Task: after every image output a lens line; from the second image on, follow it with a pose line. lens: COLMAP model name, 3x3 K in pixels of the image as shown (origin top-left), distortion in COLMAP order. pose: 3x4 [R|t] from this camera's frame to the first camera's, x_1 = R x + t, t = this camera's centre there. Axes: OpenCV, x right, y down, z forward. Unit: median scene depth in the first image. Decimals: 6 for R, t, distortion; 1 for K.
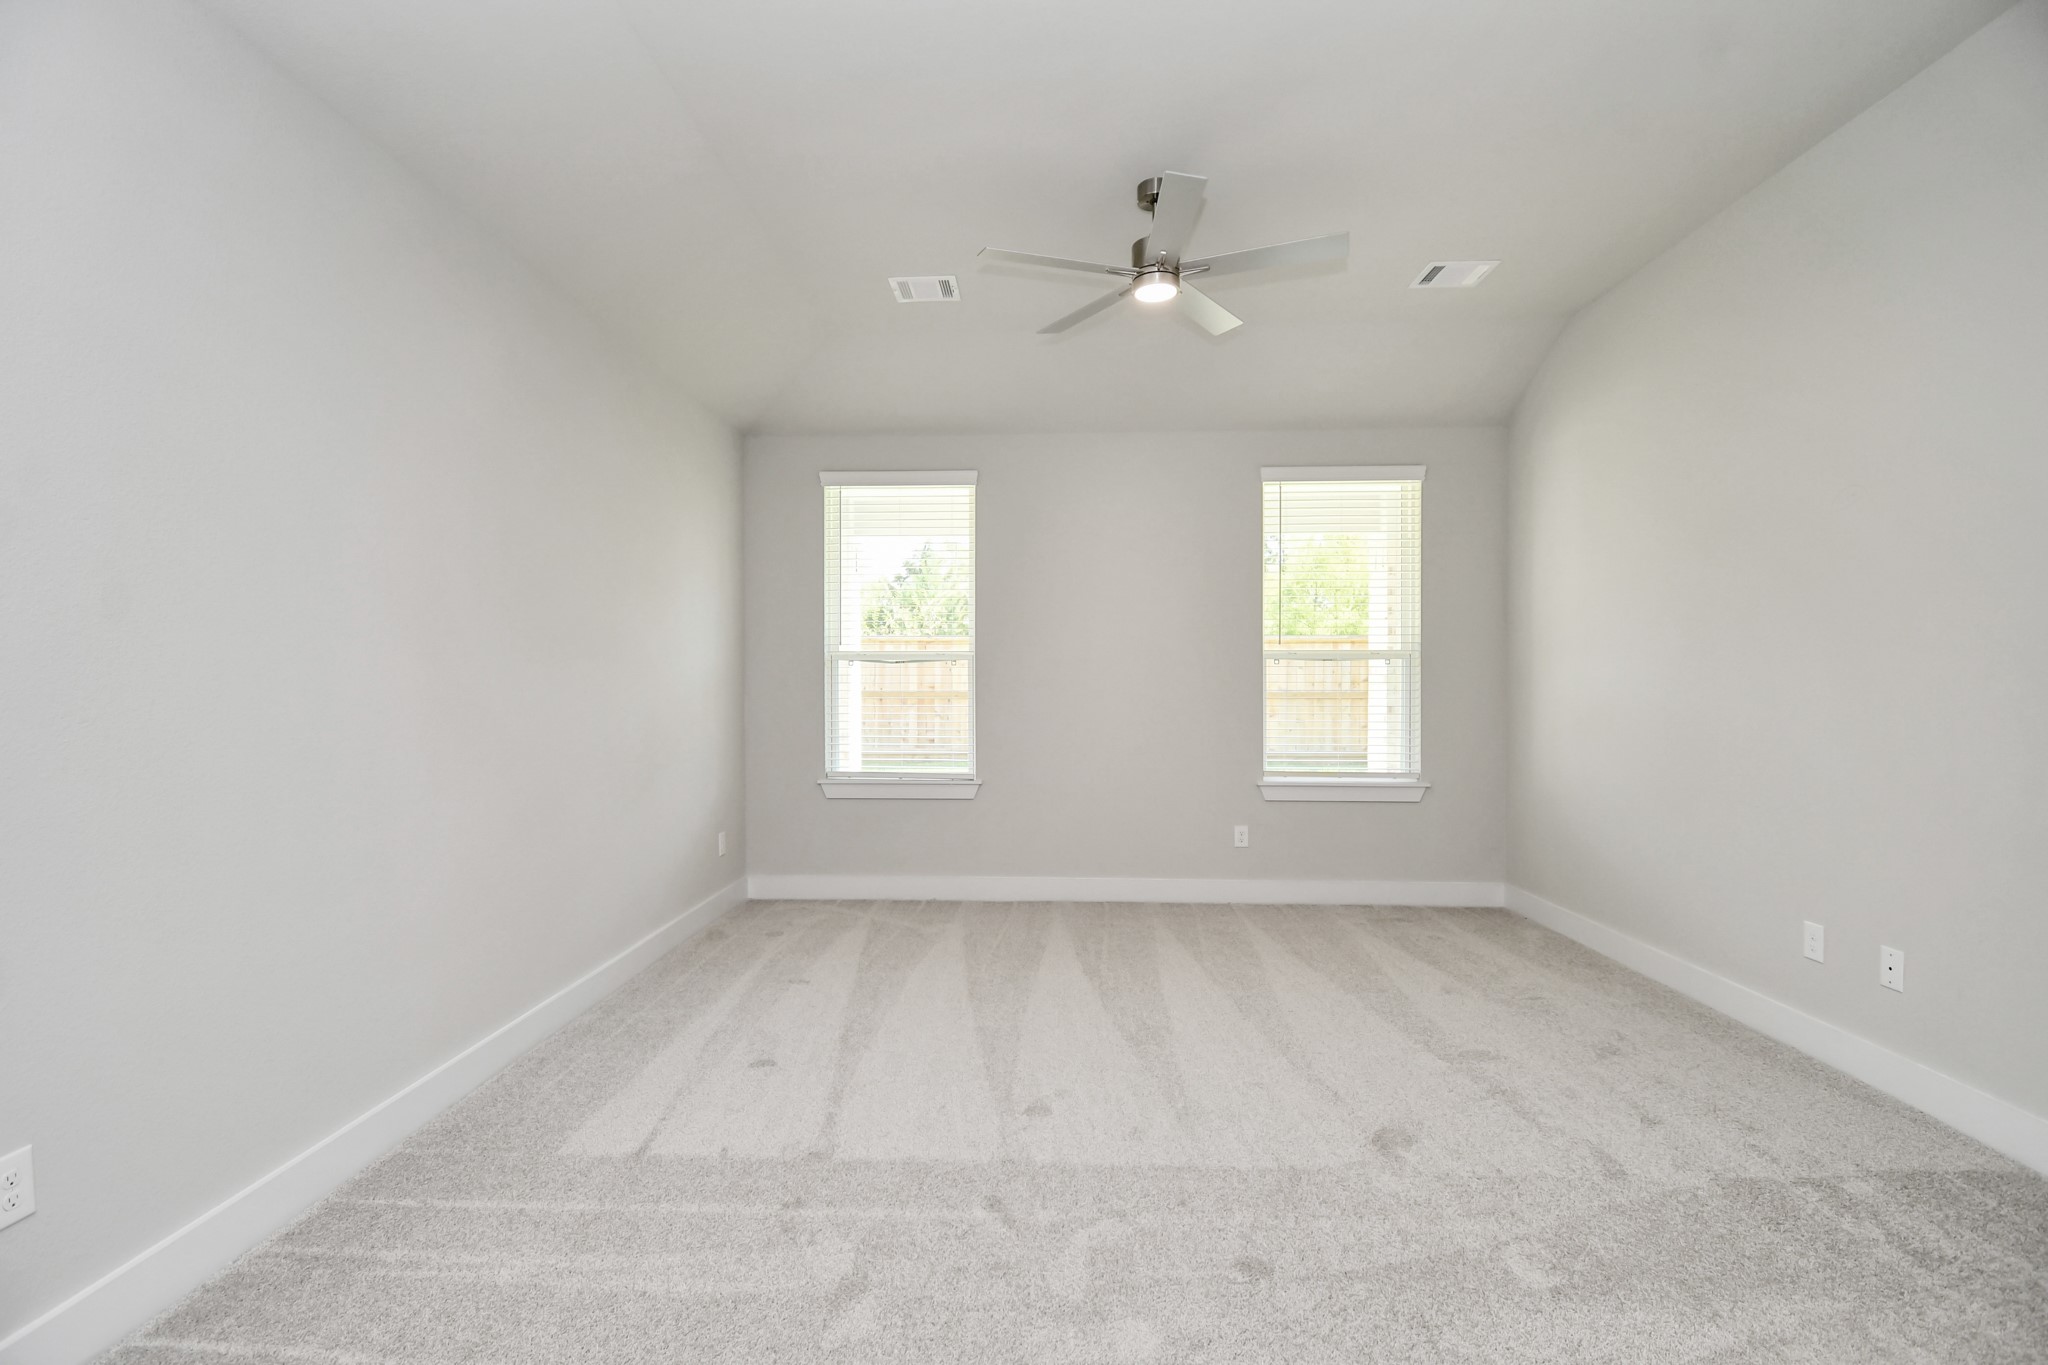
lens RADIAL K [[897.9, 0, 1015.1], [0, 897.9, 689.0], [0, 0, 1]] dist [0.022083, -0.026224]
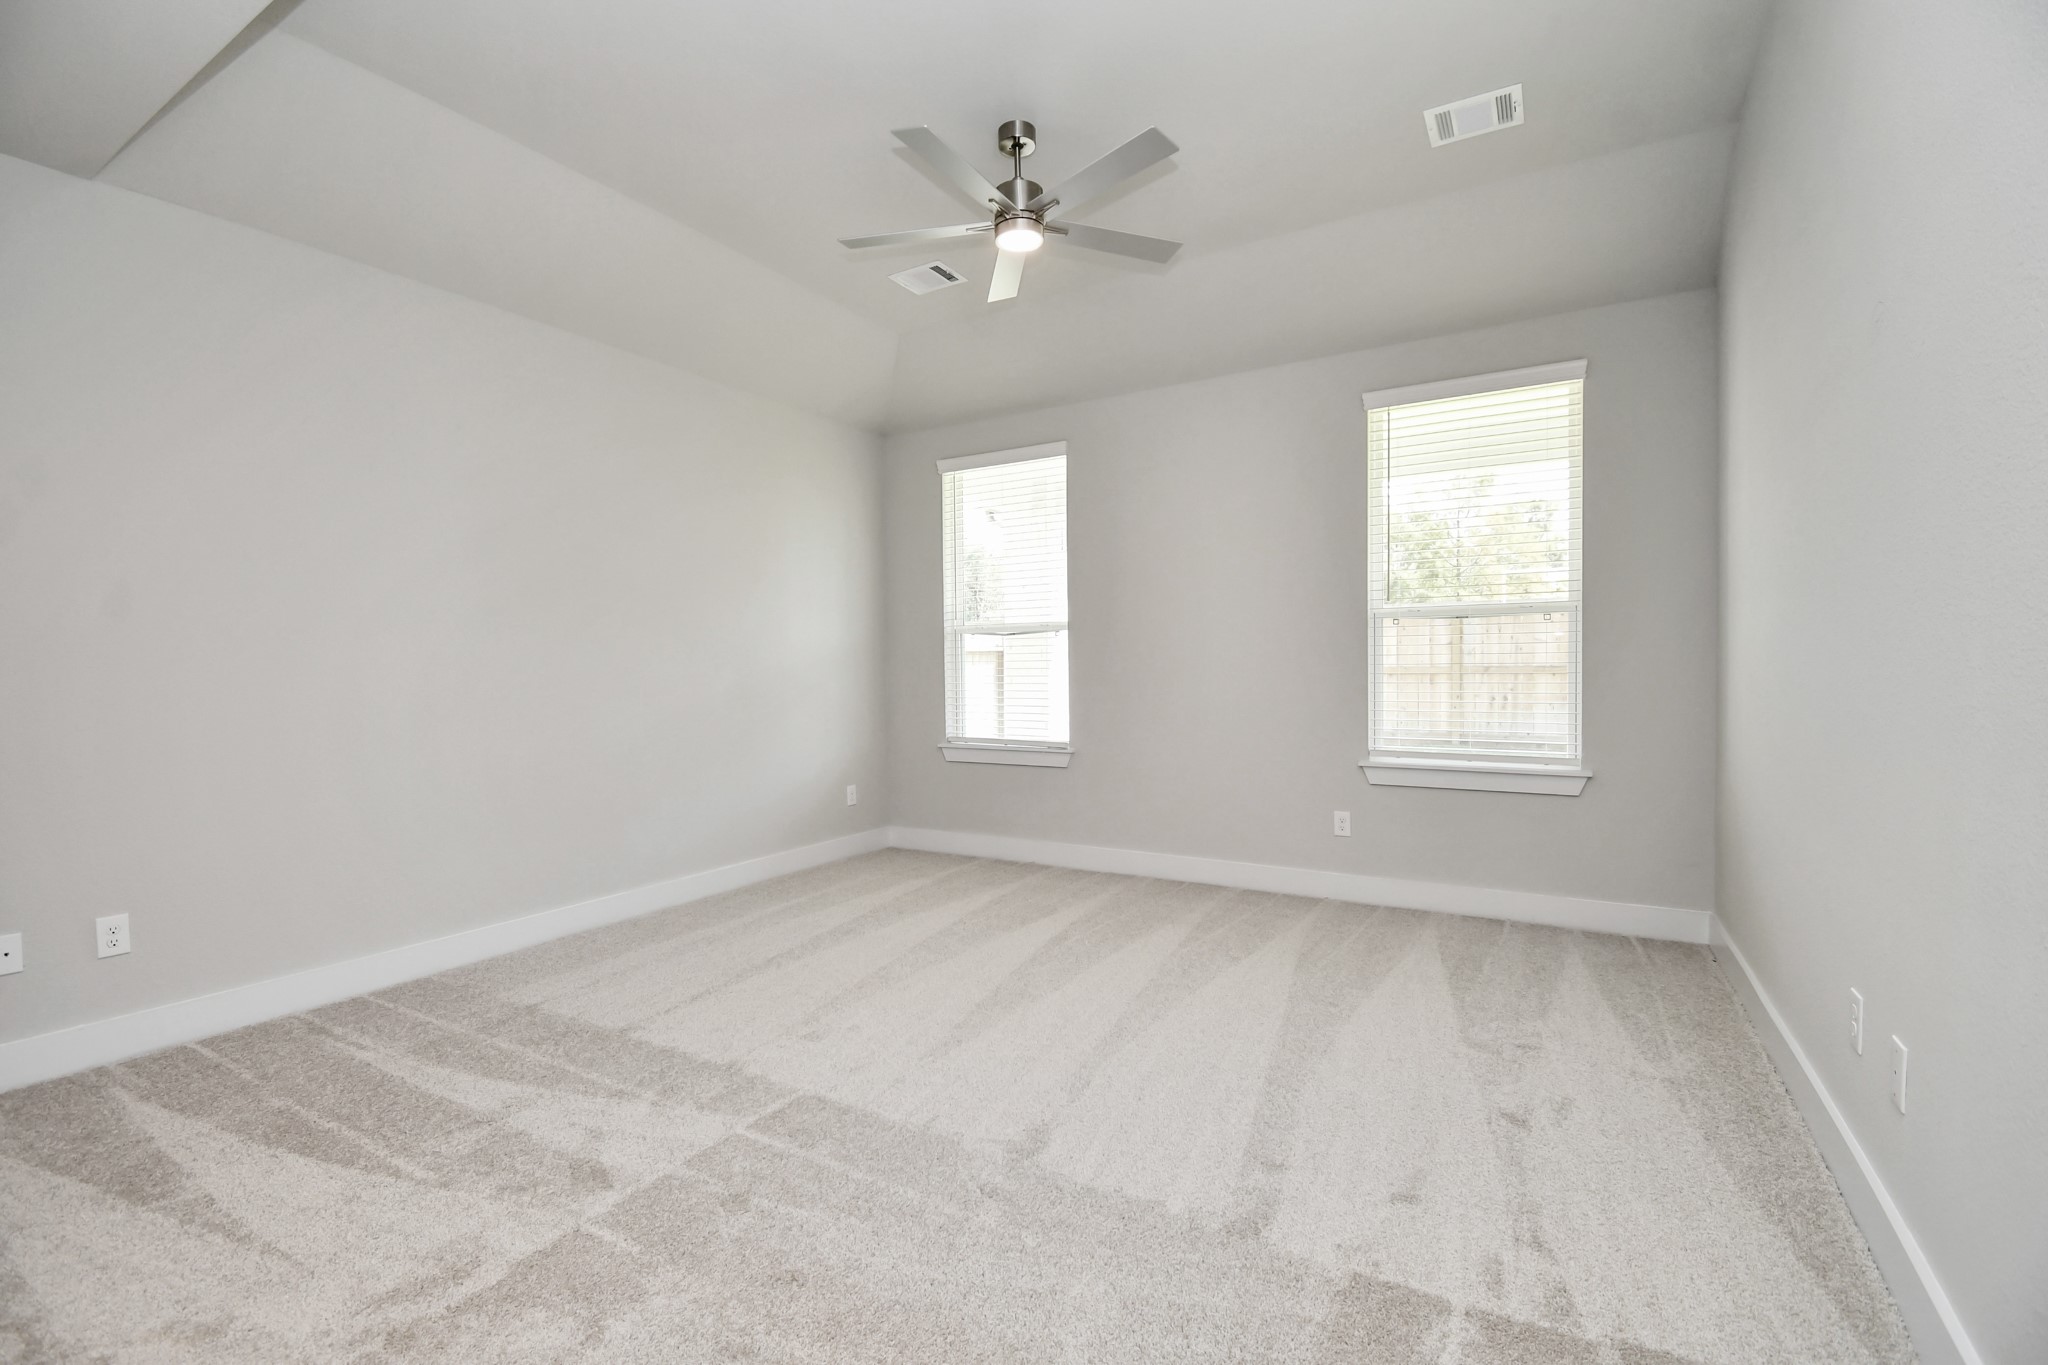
lens RADIAL K [[897.9, 0, 1015.1], [0, 897.9, 689.0], [0, 0, 1]] dist [0.022083, -0.026224]
pose [[0.878609, 0.002211, -0.477537, 0.390845], [0.007515, 0.999801, 0.018455, 0.015306], [0.477483, -0.019803, 0.878418, 0.087668]]
